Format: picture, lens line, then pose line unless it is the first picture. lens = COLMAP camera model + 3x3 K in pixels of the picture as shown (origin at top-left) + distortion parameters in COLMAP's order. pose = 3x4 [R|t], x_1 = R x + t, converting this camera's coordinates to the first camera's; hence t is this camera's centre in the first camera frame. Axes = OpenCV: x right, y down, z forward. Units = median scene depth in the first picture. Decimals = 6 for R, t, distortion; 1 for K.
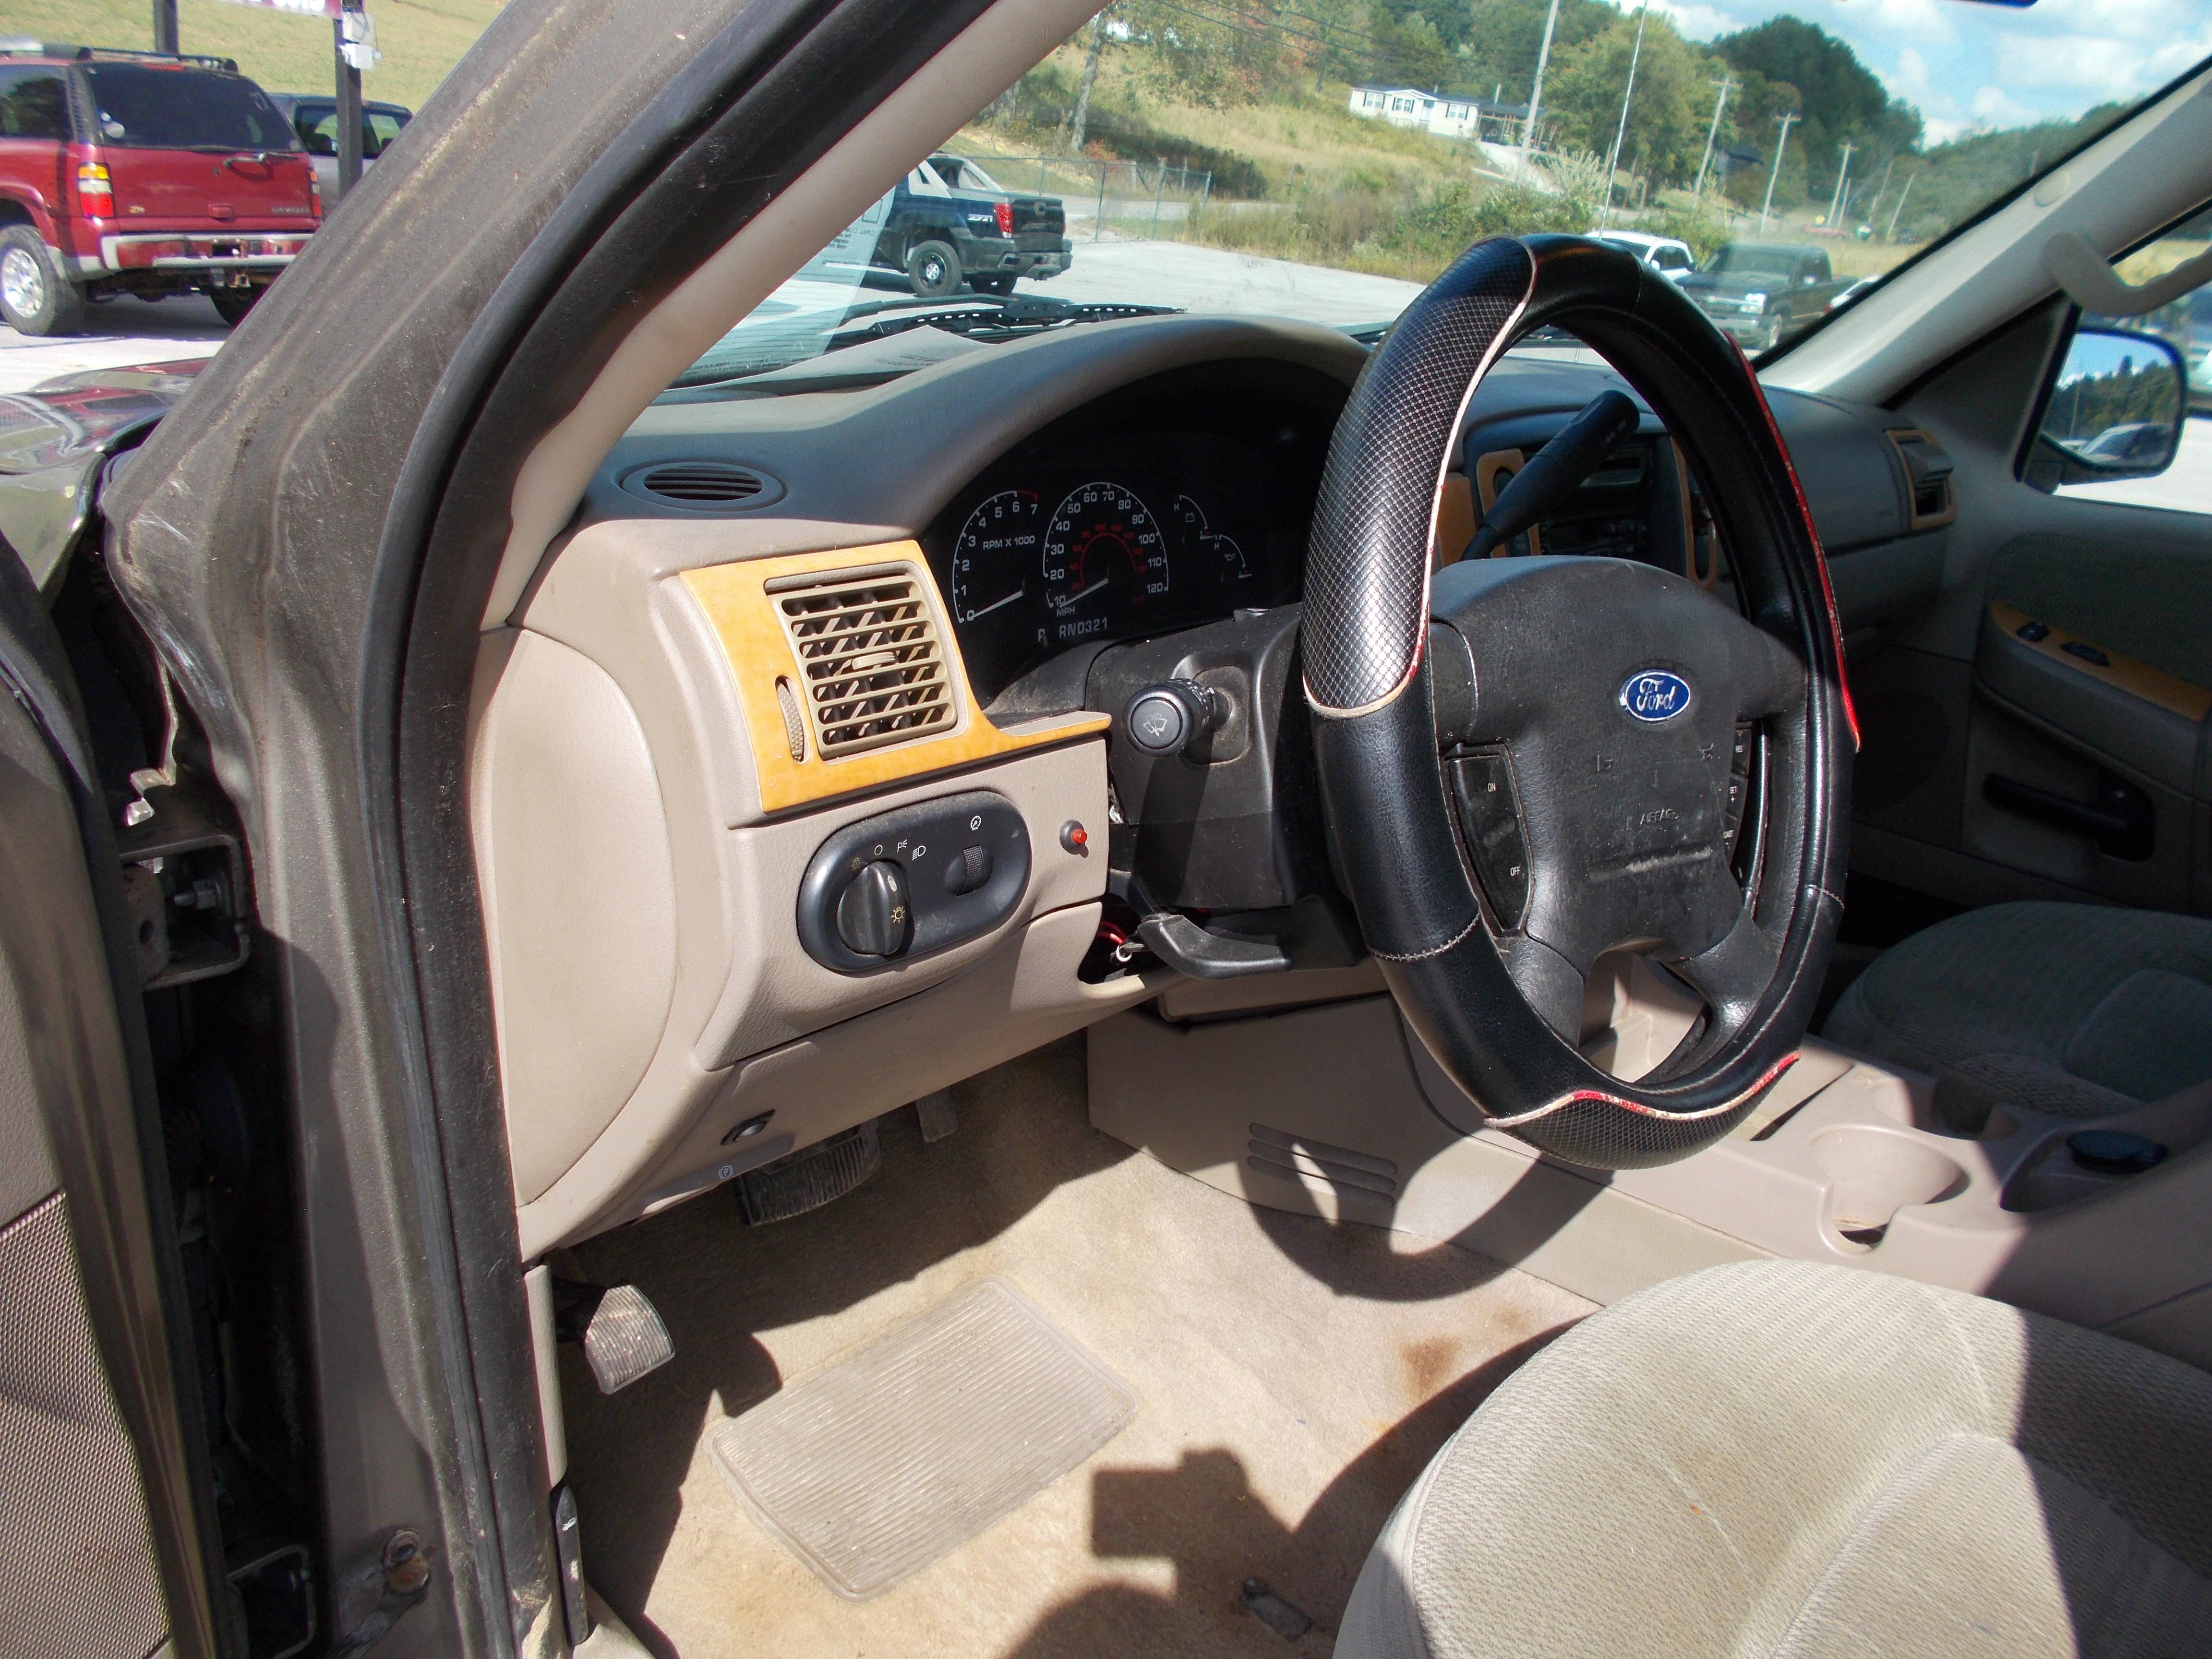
lens RADIAL K [[1689.0, 0, 1106.0], [0, 1689.0, 829.5], [0, 0, 1]] dist [0.042296, -0.043925]
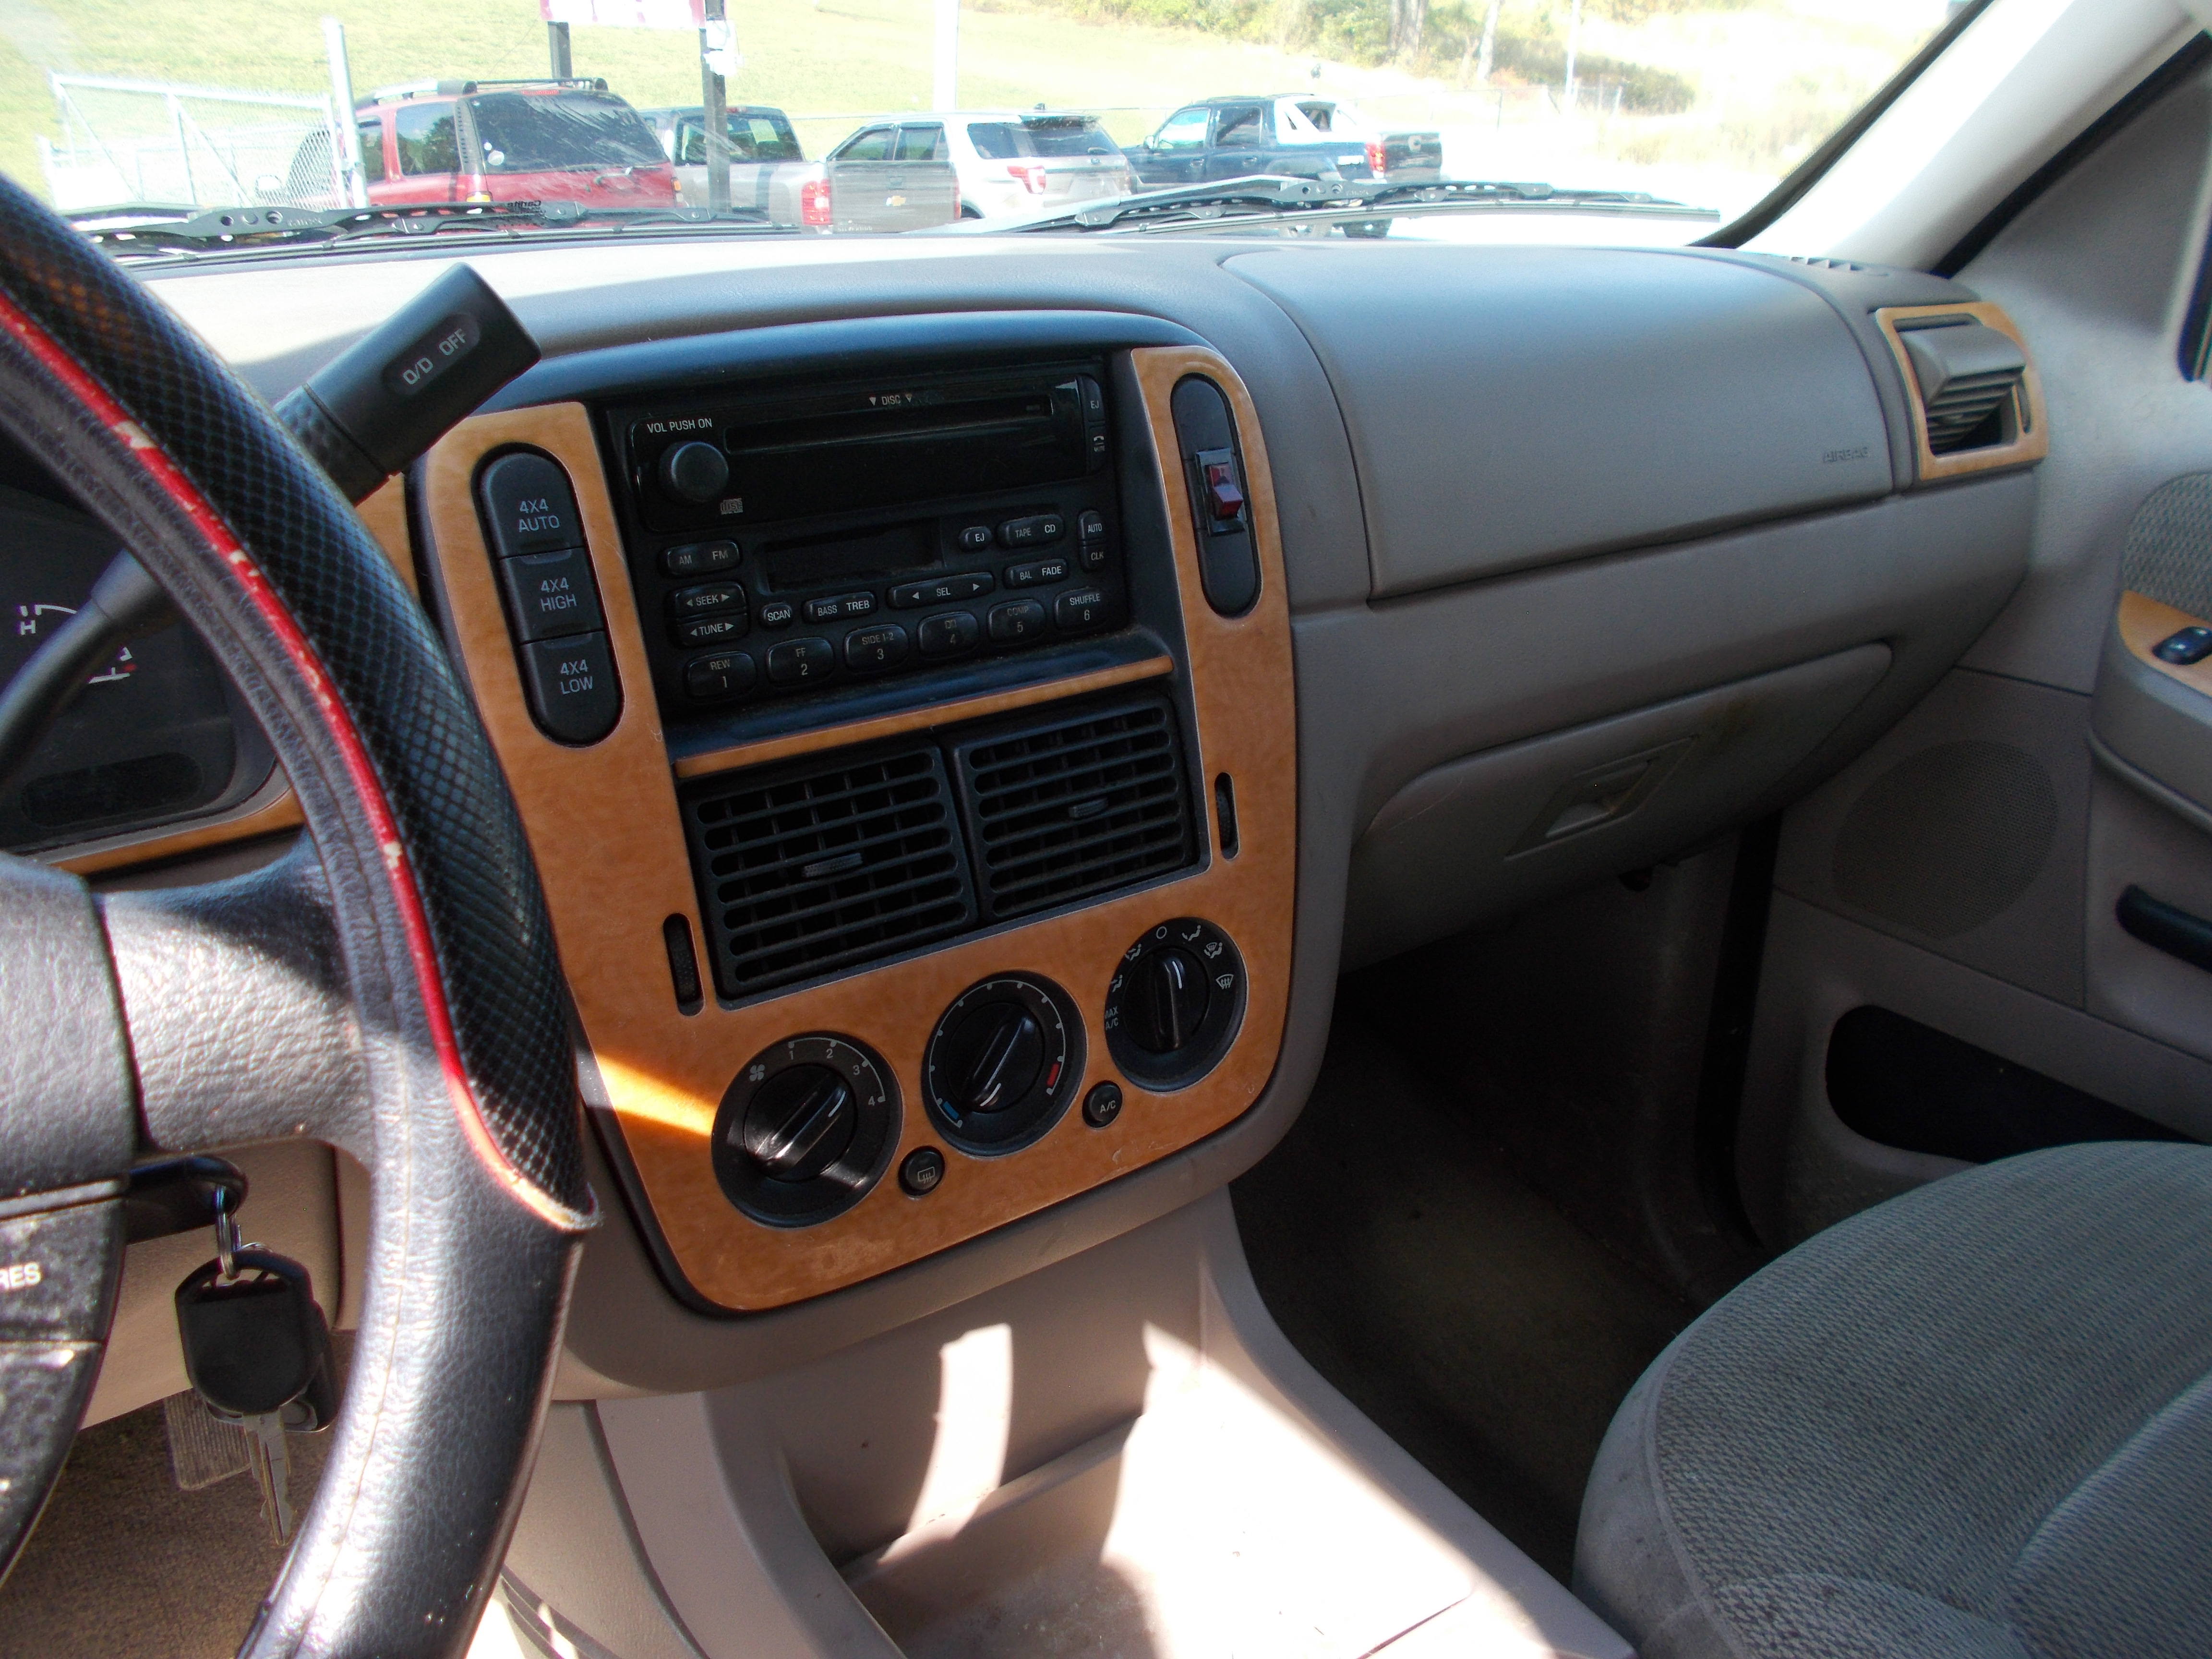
lens RADIAL K [[1679.3, 0, 1106.0], [0, 1679.3, 829.5], [0, 0, 1]] dist [0.040382, -0.073940]
pose [[0.969667, -0.002398, -0.244417, 0.527756], [0.008801, 0.999646, 0.025107, -0.115101], [0.244270, -0.026496, 0.969345, 0.579000]]
